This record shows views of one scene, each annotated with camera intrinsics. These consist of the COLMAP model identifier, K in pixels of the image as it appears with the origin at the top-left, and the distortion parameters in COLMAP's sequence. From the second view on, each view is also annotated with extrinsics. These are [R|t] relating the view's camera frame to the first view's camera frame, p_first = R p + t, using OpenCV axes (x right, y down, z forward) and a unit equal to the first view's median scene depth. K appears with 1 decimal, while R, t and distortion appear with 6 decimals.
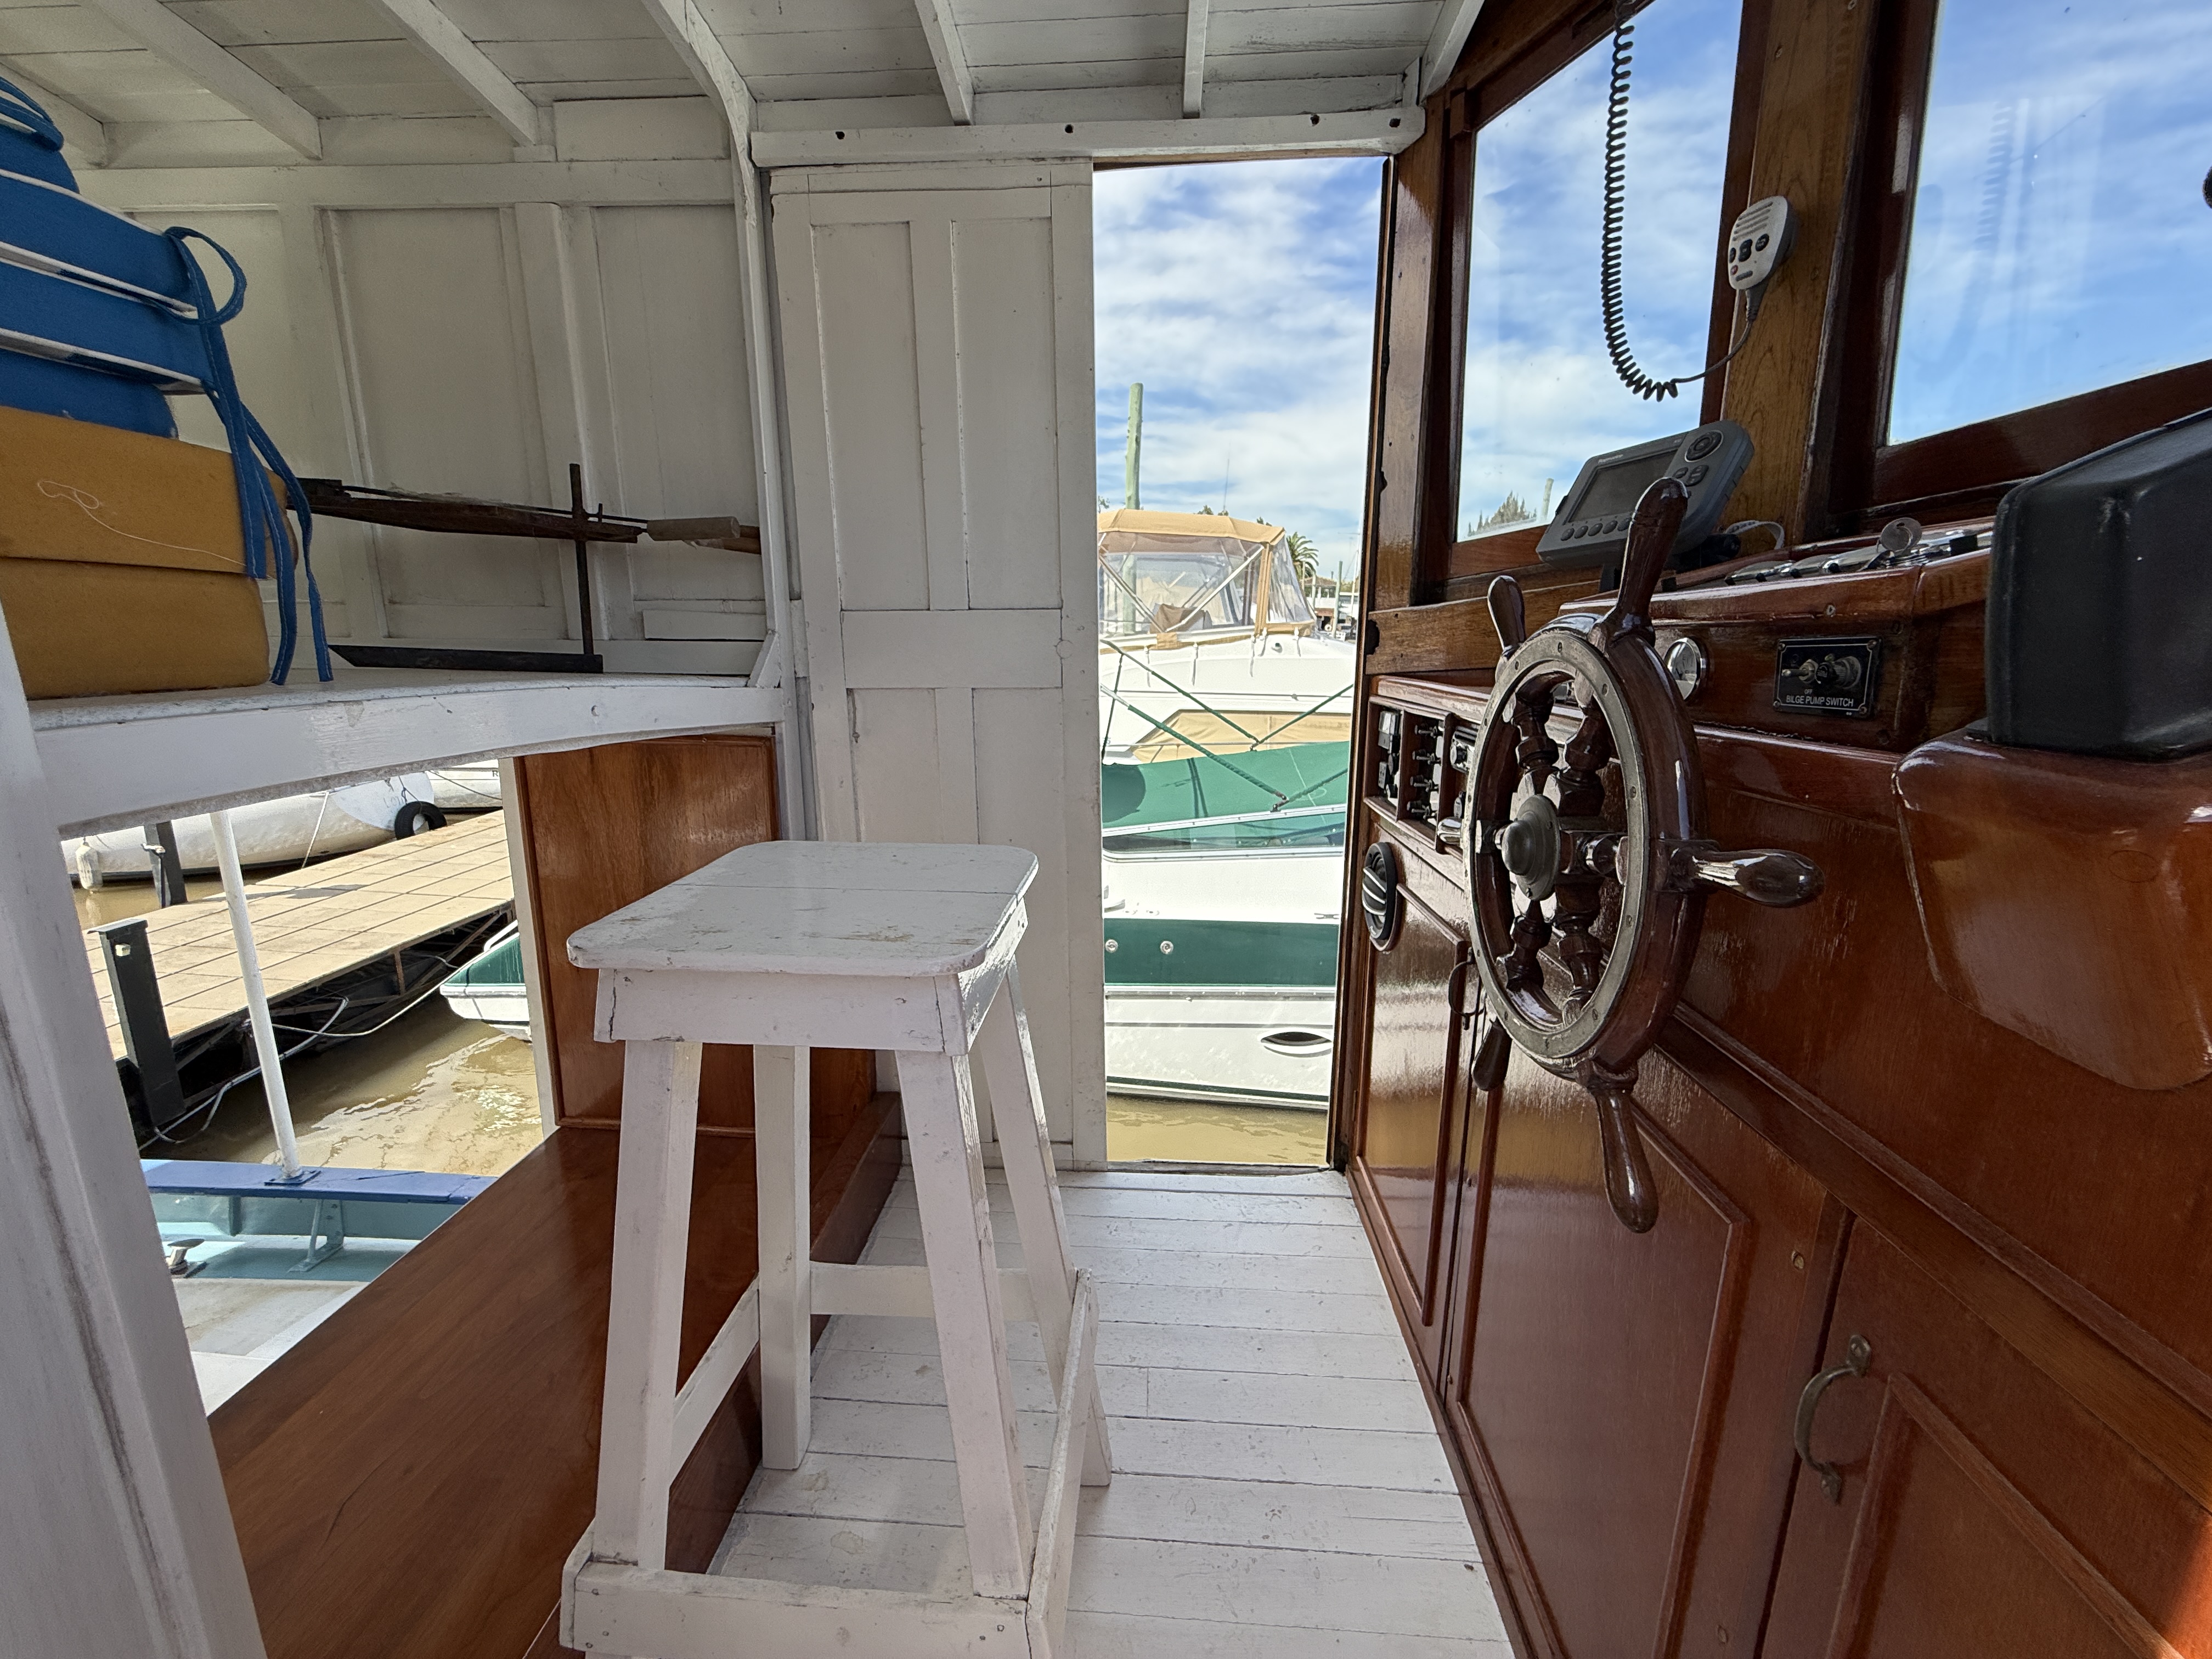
lens RADIAL K [[888.4, 0, 1104.2], [0, 888.4, 831.5], [0, 0, 1]] dist [0.000321, 0.000987]
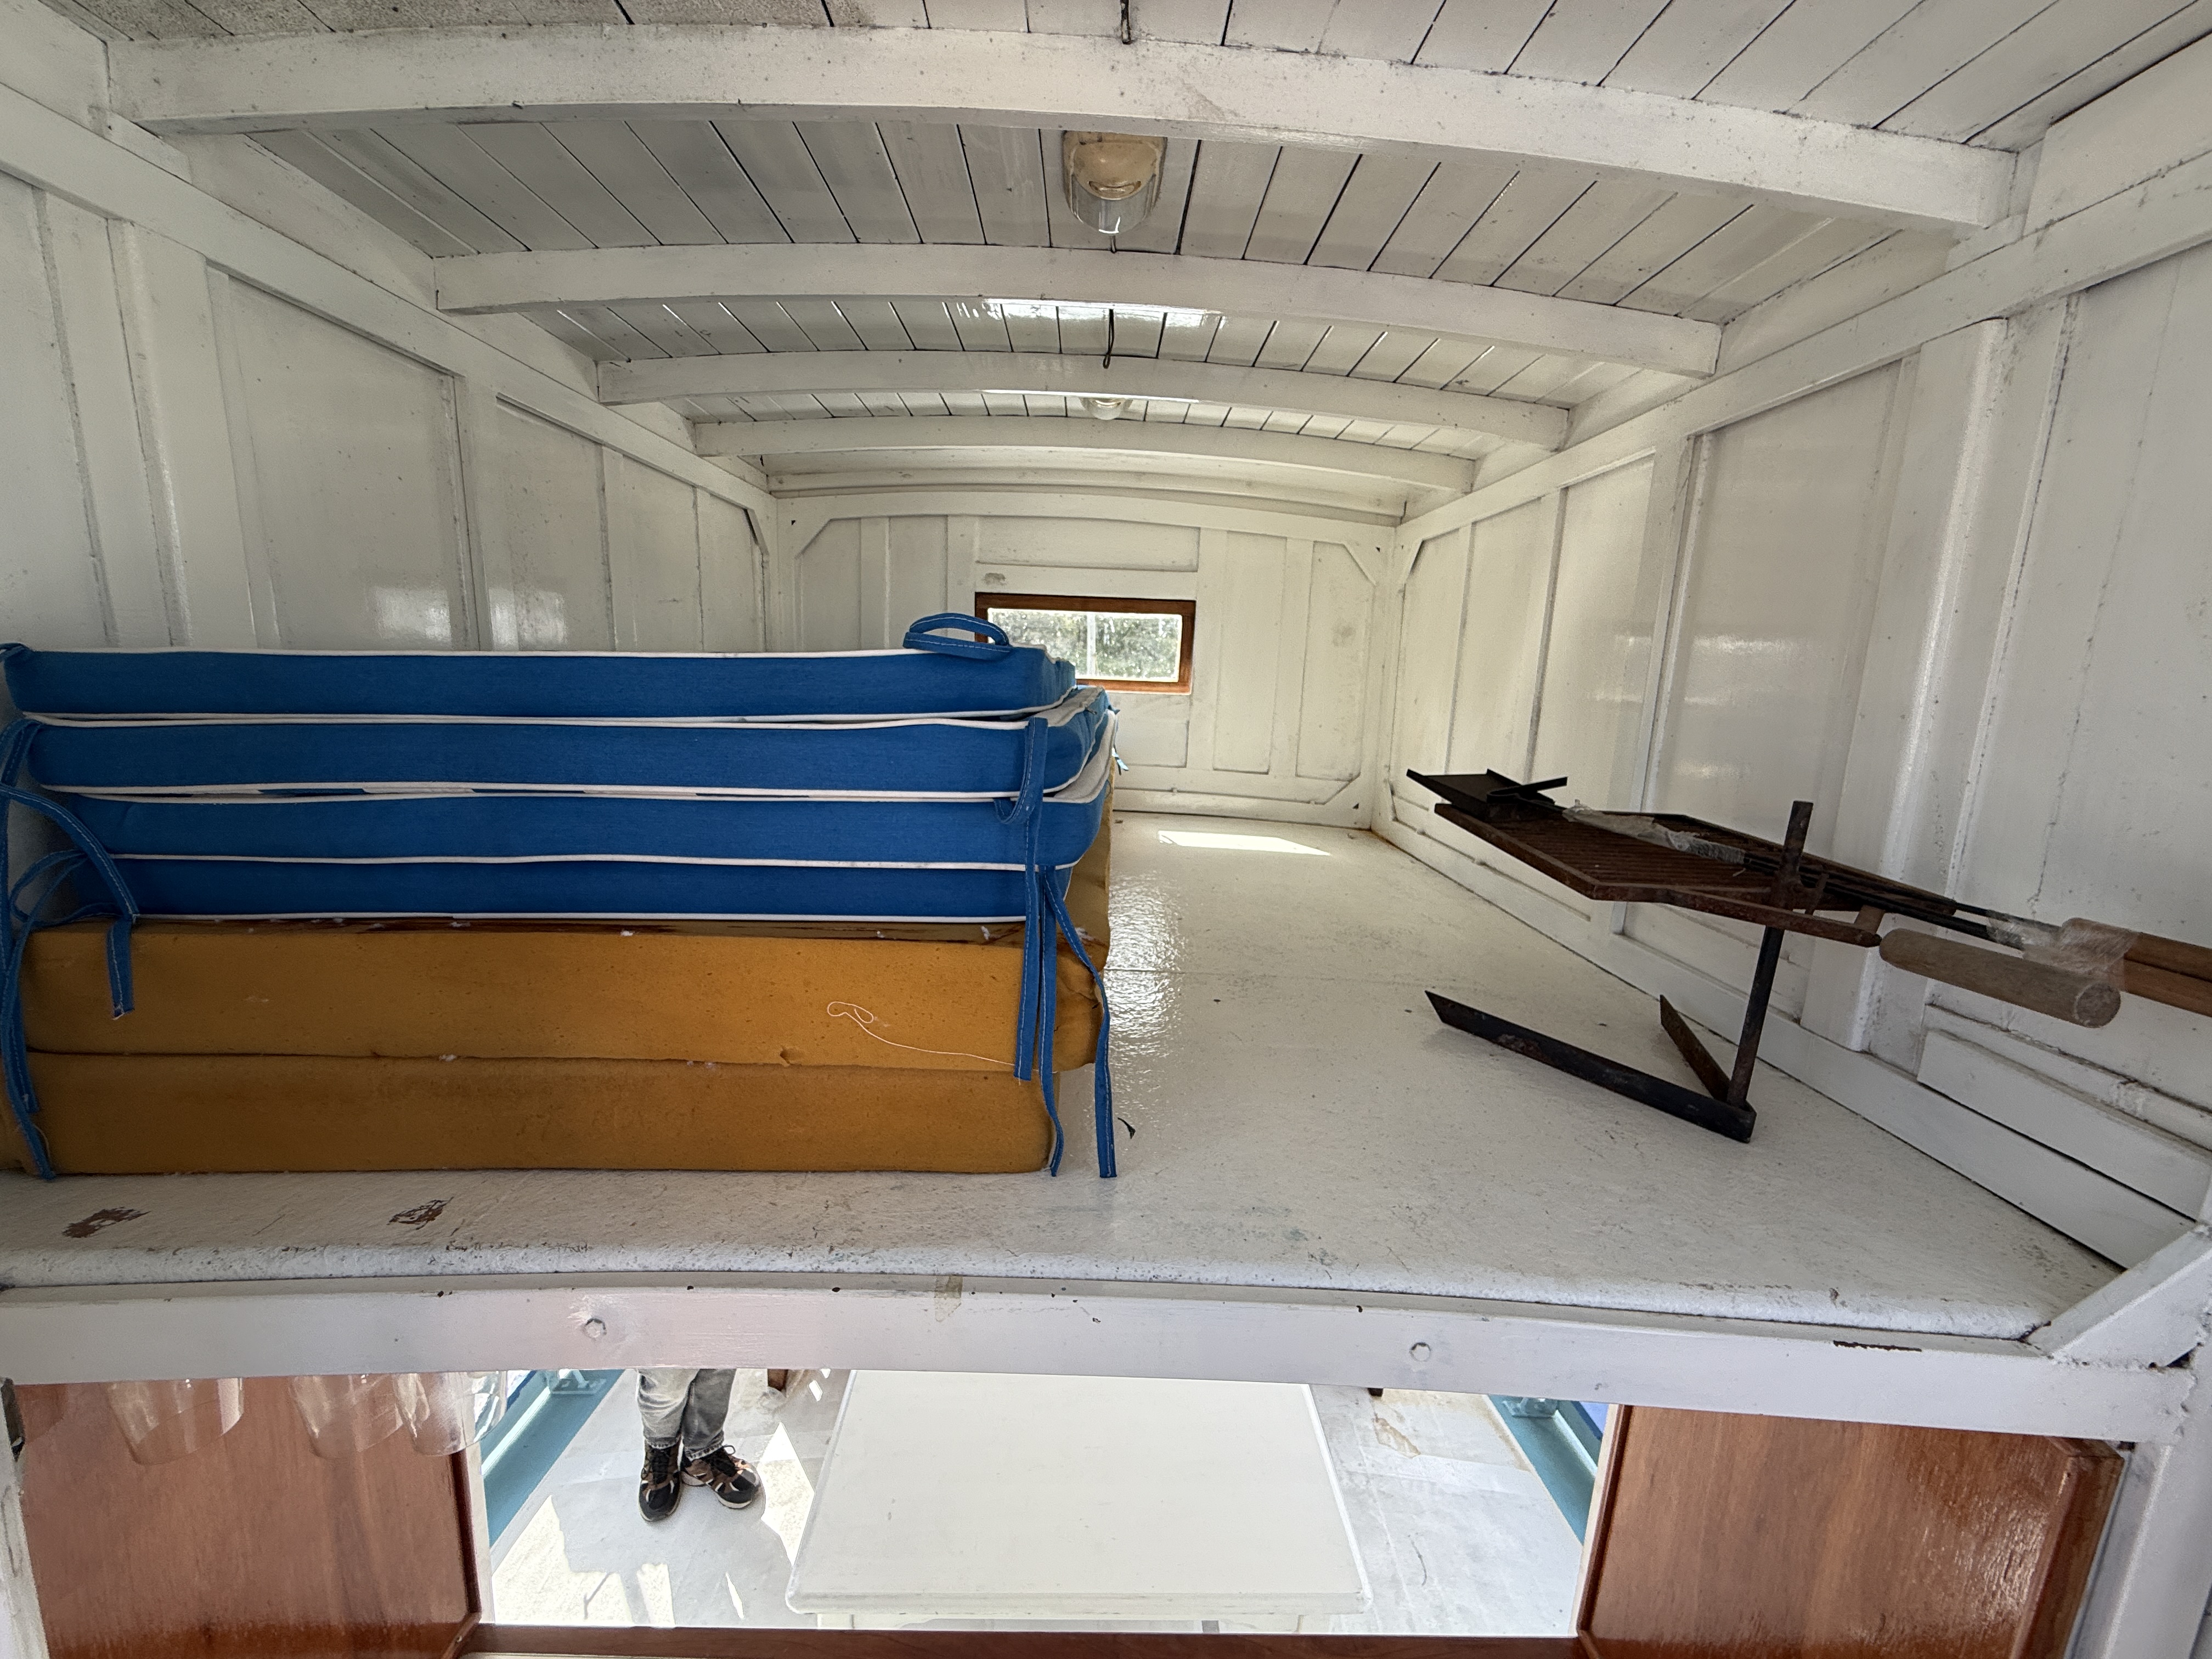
lens RADIAL K [[888.4, 0, 1104.2], [0, 888.4, 831.5], [0, 0, 1]] dist [0.000321, 0.000987]
pose [[0.081305, 0.169962, -0.982091, -0.065551], [-0.248631, 0.957661, 0.145151, -0.343177], [0.965180, 0.232377, 0.120120, 0.473442]]
